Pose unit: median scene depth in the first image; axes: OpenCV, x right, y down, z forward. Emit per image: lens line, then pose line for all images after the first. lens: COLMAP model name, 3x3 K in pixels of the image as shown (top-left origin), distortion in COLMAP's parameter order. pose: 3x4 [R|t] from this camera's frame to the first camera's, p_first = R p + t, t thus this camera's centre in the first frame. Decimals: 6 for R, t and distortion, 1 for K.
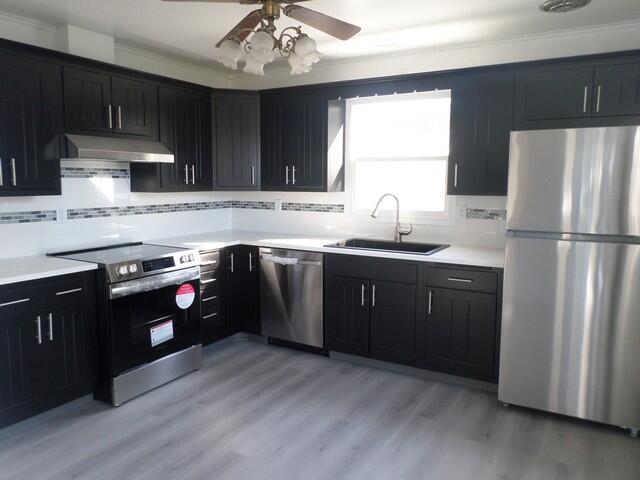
lens RADIAL K [[488.7, 0, 316.4], [0, 488.7, 238.2], [0, 0, 1]] dist [0.004898, 0.002036]
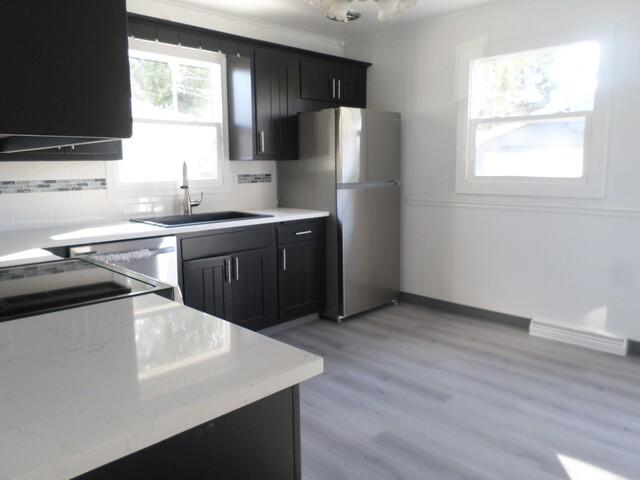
lens RADIAL K [[488.7, 0, 316.4], [0, 488.7, 238.2], [0, 0, 1]] dist [0.004898, 0.002036]
pose [[0.262018, -0.150547, 0.953248, -0.671652], [0.131246, 0.984139, 0.119351, -0.028517], [-0.956097, 0.093838, 0.277620, 0.553781]]
